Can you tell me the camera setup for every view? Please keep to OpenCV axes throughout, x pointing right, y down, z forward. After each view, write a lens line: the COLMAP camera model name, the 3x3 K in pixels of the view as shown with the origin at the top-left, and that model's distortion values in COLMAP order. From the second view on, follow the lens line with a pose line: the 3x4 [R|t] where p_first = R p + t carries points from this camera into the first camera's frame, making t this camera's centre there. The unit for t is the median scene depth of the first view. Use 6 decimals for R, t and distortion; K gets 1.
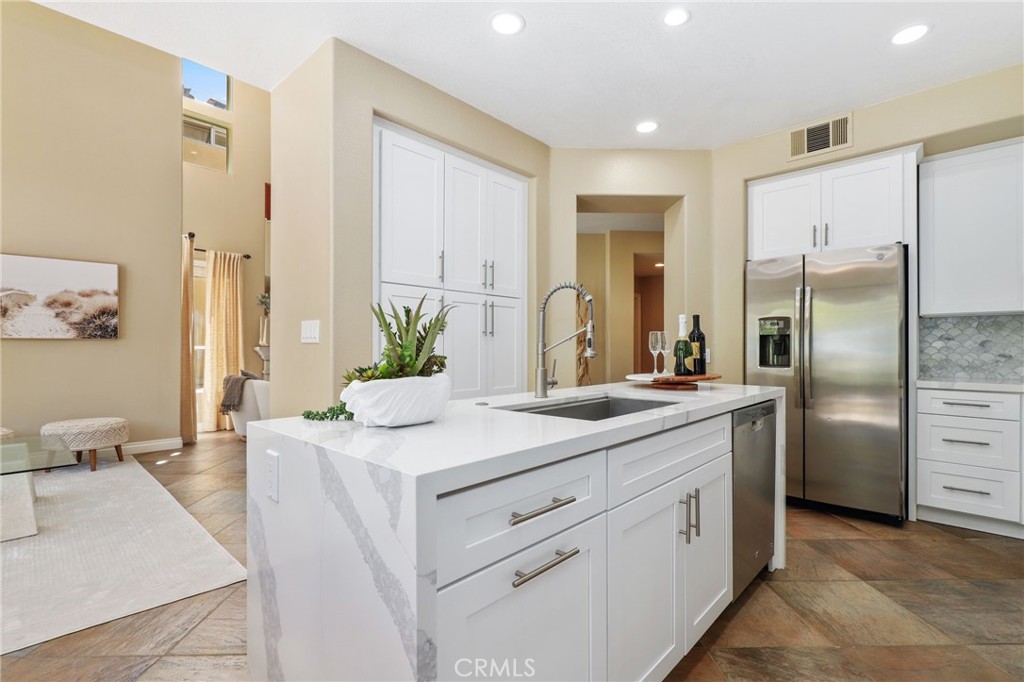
lens RADIAL K [[471.0, 0, 519.7], [0, 471.0, 345.2], [0, 0, 1]] dist [-0.000730, -0.000039]
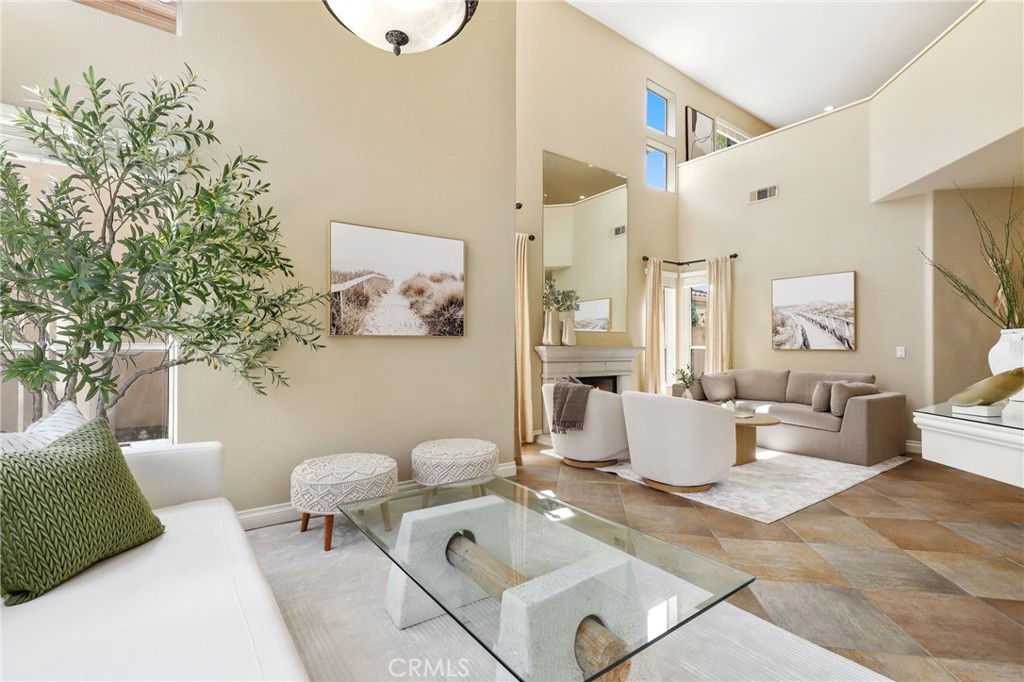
lens RADIAL K [[462.7, 0, 516.6], [0, 462.7, 343.7], [0, 0, 1]] dist [-0.001758, -0.000483]
pose [[0.983967, -0.000064, -0.178349, -0.665571], [0.000250, 0.999999, 0.001021, -0.001755], [0.178348, -0.001049, 0.983967, 0.274248]]
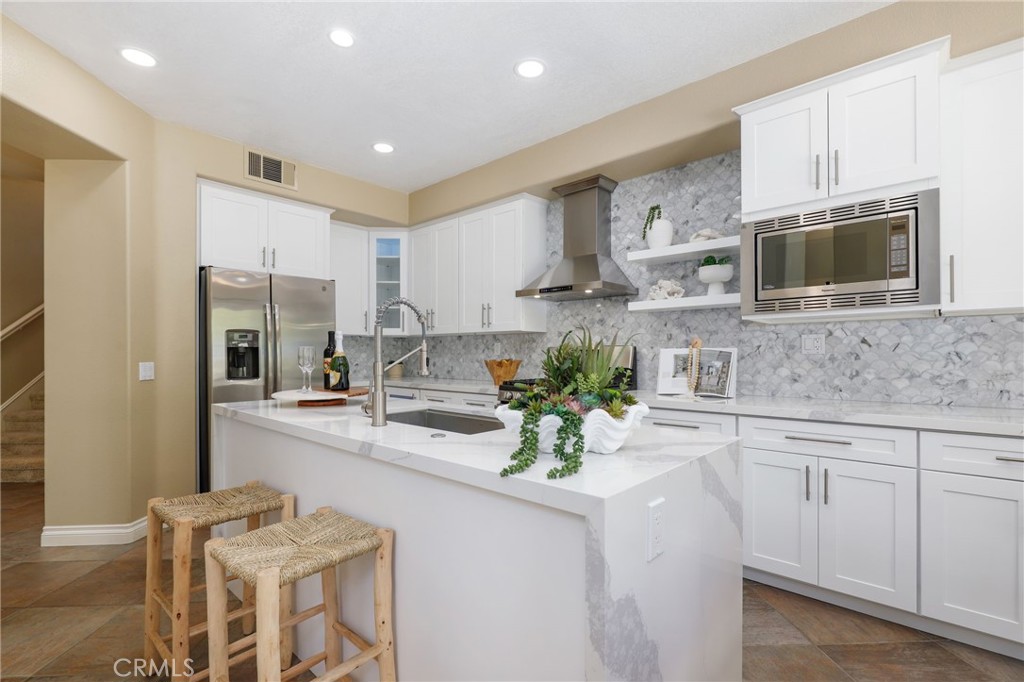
lens RADIAL K [[470.6, 0, 510.9], [0, 470.6, 354.7], [0, 0, 1]] dist [-0.001520, -0.000442]
pose [[-0.011812, -0.005525, 0.999915, -0.354851], [-0.005135, 0.999972, 0.005465, -0.010699], [-0.999917, -0.005070, -0.011840, 0.334486]]
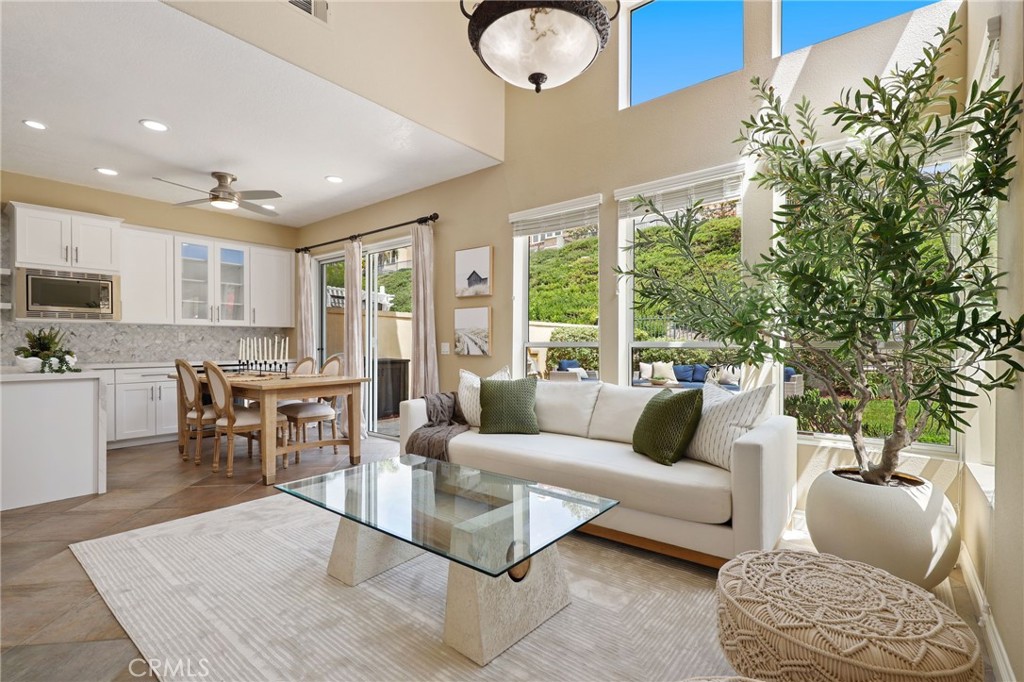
lens RADIAL K [[465.6, 0, 513.7], [0, 465.6, 346.4], [0, 0, 1]] dist [0.000429, 0.000180]
pose [[-0.997219, -0.003516, -0.074439, -0.779210], [-0.003168, 0.999983, -0.004795, 0.007318], [0.074455, -0.004546, -0.997214, 1.110133]]
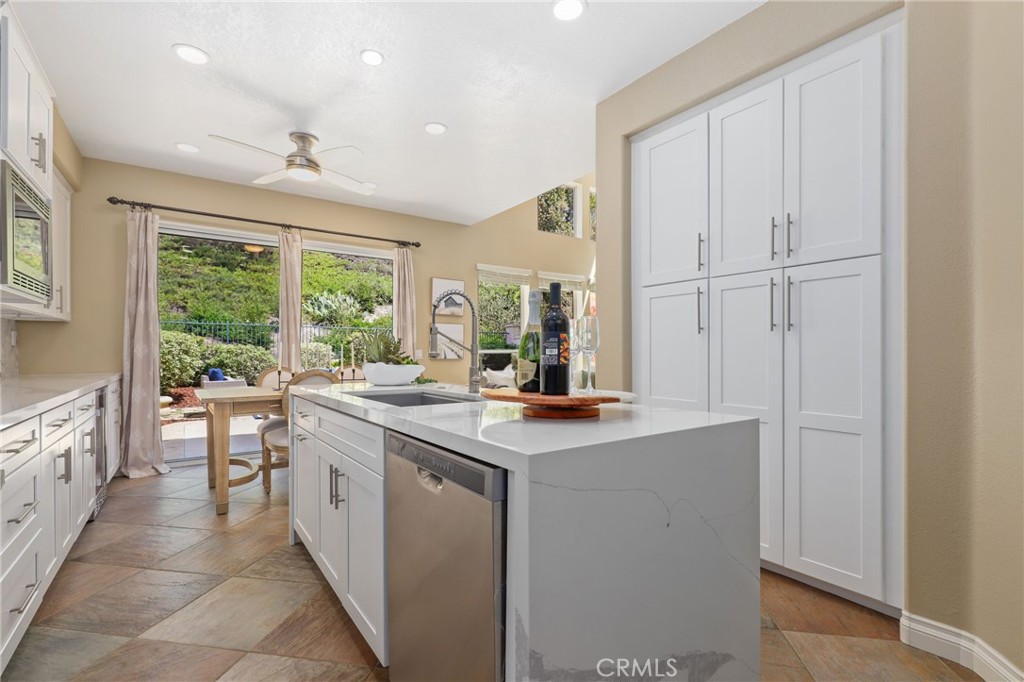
lens RADIAL K [[465.8, 0, 512.4], [0, 465.8, 351.8], [0, 0, 1]] dist [-0.003030, 0.000245]
pose [[-0.205517, -0.003059, -0.978649, 0.484204], [0.006960, 0.999965, -0.004587, 0.008284], [0.978629, -0.007754, -0.205488, 0.569177]]
